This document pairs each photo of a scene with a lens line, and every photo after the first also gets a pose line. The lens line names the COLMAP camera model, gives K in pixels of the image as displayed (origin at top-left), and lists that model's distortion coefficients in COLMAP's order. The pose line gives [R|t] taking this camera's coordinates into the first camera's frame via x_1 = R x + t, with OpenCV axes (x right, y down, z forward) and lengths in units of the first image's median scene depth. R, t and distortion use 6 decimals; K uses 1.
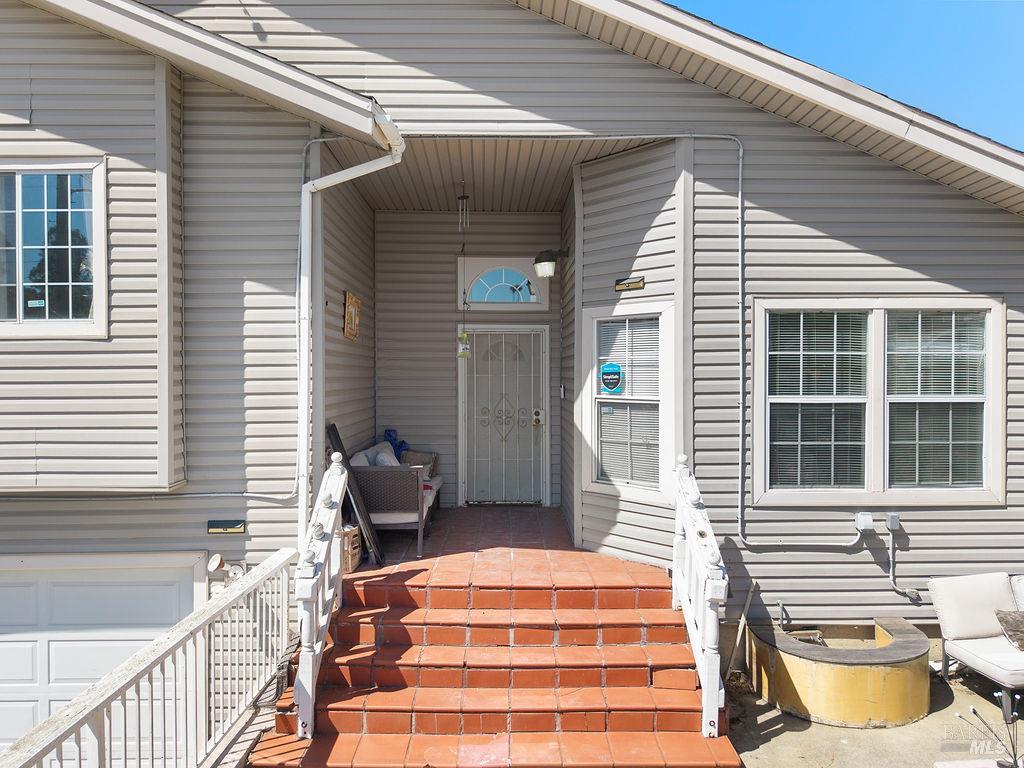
lens RADIAL K [[718.0, 0, 512.0], [0, 718.0, 384.0], [0, 0, 1]] dist [-0.002461, -0.001876]
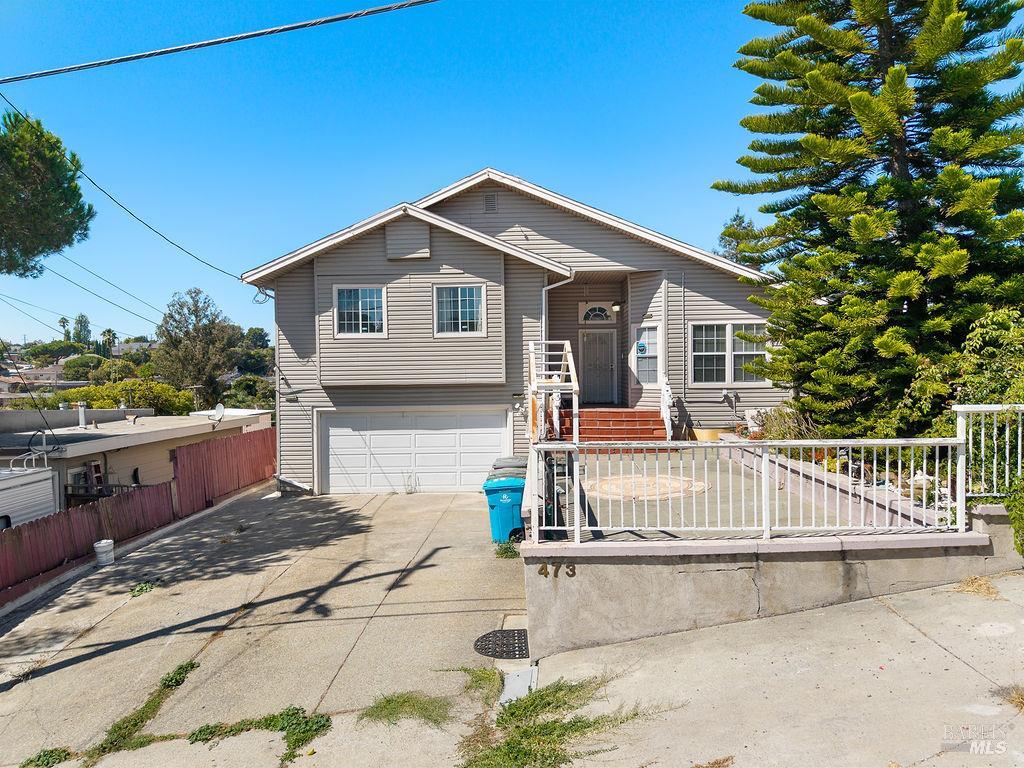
lens RADIAL K [[718.0, 0, 512.0], [0, 718.0, 384.0], [0, 0, 1]] dist [-0.002461, -0.001876]
pose [[0.998485, -0.012417, -0.053606, -0.250536], [0.012769, 0.999899, 0.006225, 0.121180], [0.053524, -0.006900, 0.998543, -2.095813]]
